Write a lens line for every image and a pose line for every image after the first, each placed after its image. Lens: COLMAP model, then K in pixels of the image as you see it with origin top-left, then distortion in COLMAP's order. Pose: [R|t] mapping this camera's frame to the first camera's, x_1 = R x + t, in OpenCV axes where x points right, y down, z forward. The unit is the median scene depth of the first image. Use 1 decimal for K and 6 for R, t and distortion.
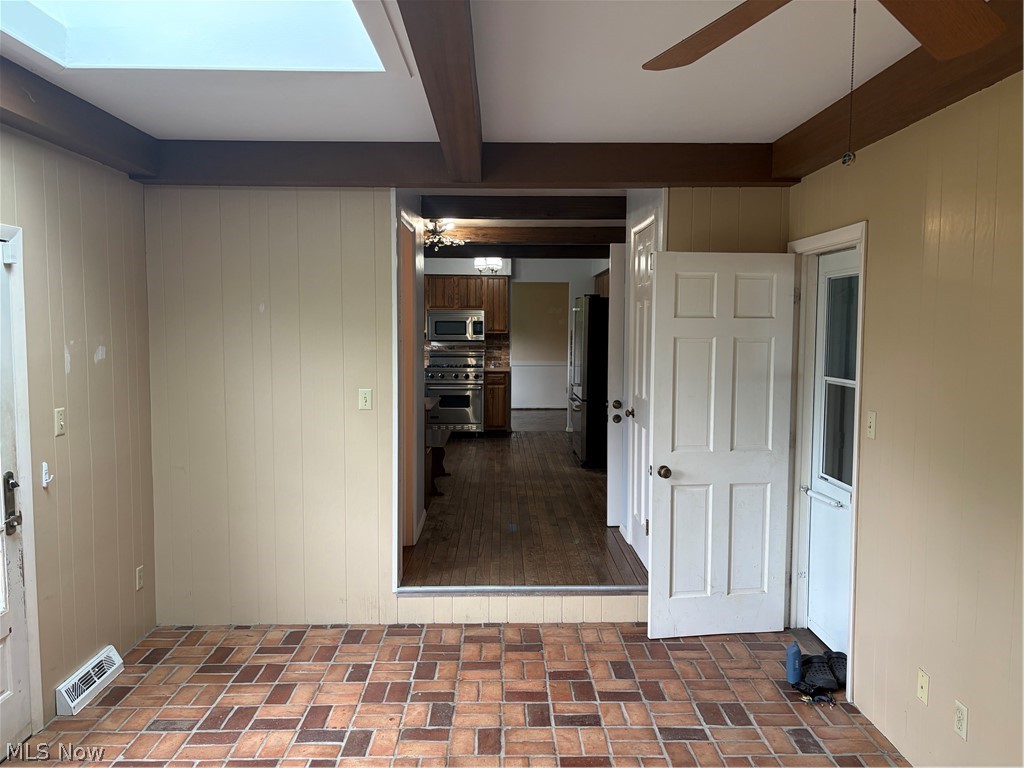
lens RADIAL K [[773.3, 0, 512.0], [0, 773.3, 384.0], [0, 0, 1]] dist [0.081324, -0.095397]
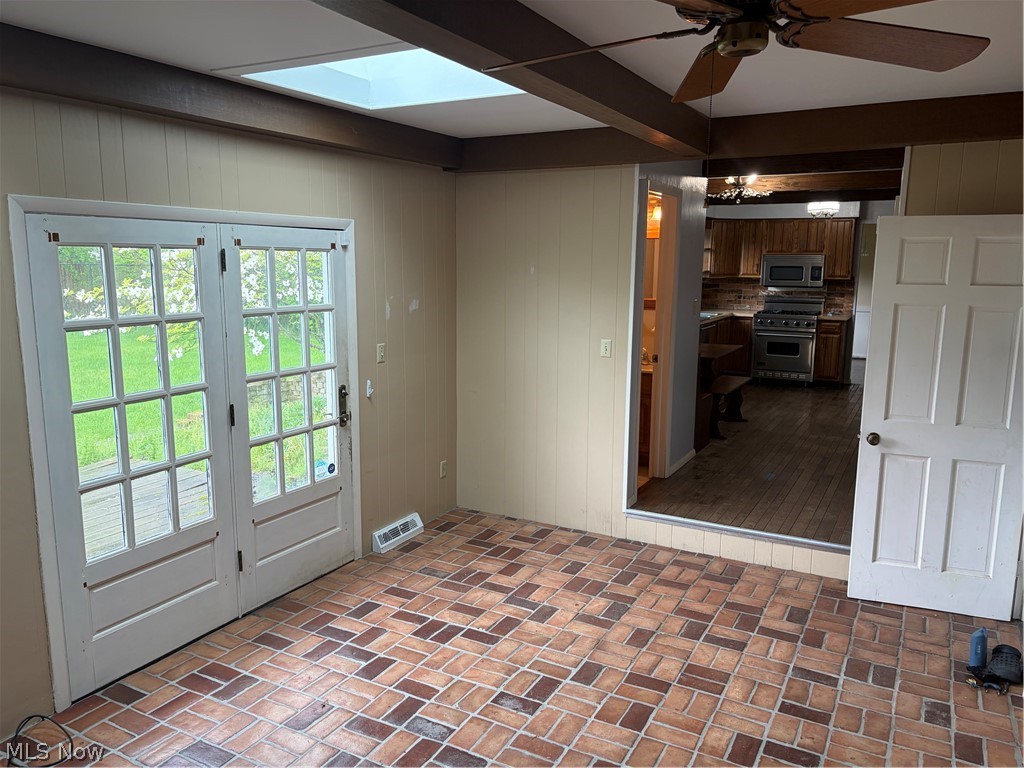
lens RADIAL K [[770.3, 0, 512.0], [0, 770.3, 379.7], [0, 0, 1]] dist [0.037182, -0.007463]
pose [[0.869716, 0.080378, -0.486964, 0.262174], [-0.040613, 0.994959, 0.091692, -0.034111], [0.491879, -0.059968, 0.868596, -0.089422]]
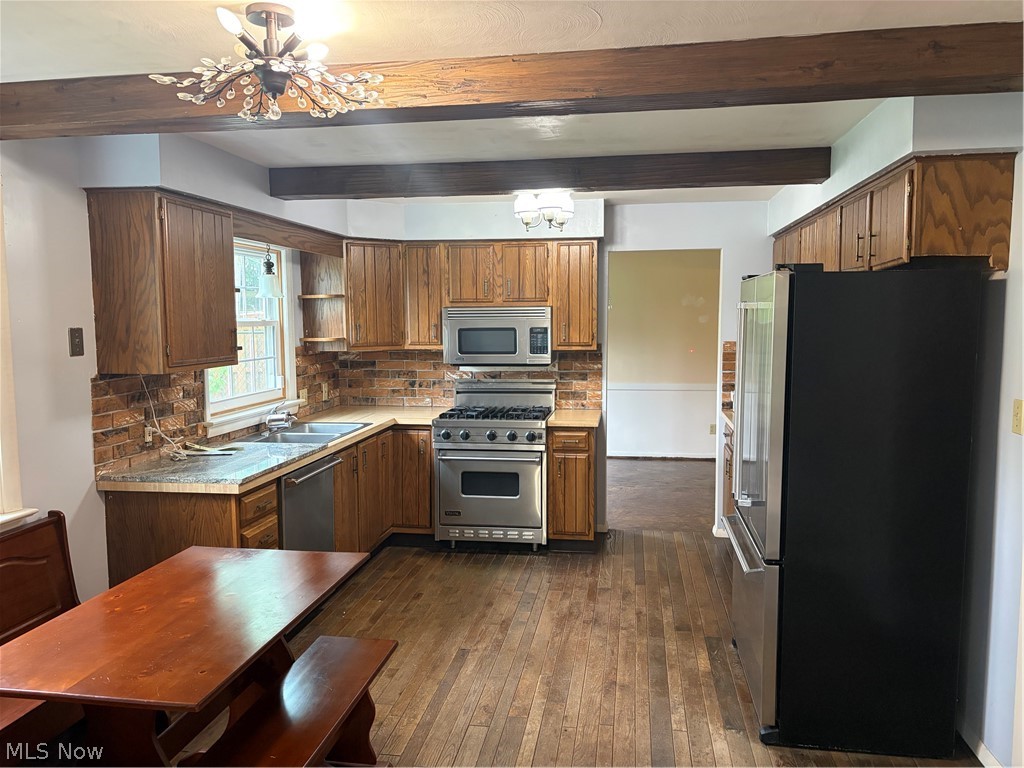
lens RADIAL K [[773.3, 0, 512.0], [0, 773.3, 384.0], [0, 0, 1]] dist [0.081324, -0.095397]
pose [[0.984848, 0.005267, -0.173339, 0.070265], [-0.002740, 0.999887, 0.014812, -0.123800], [0.173397, -0.014113, 0.984751, 1.173476]]
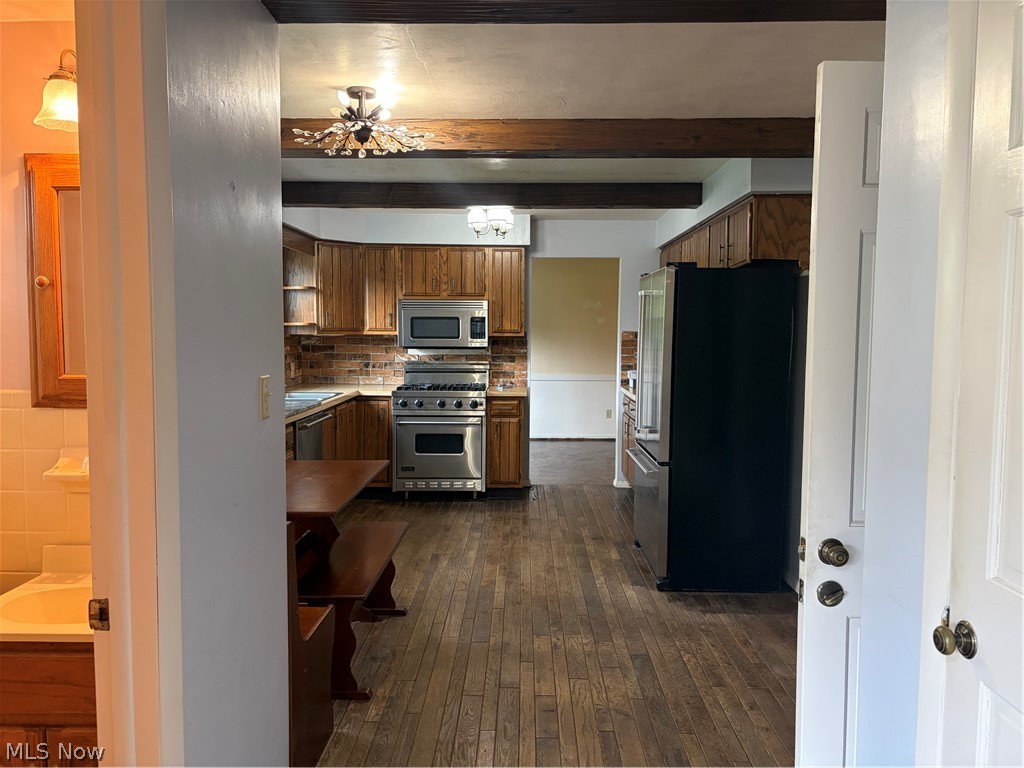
lens RADIAL K [[773.3, 0, 512.0], [0, 773.3, 384.0], [0, 0, 1]] dist [0.081324, -0.095397]
pose [[0.999498, 0.004028, -0.031413, 0.011230], [-0.004122, 0.999987, -0.002943, -0.058514], [0.031401, 0.003071, 0.999502, 0.876719]]
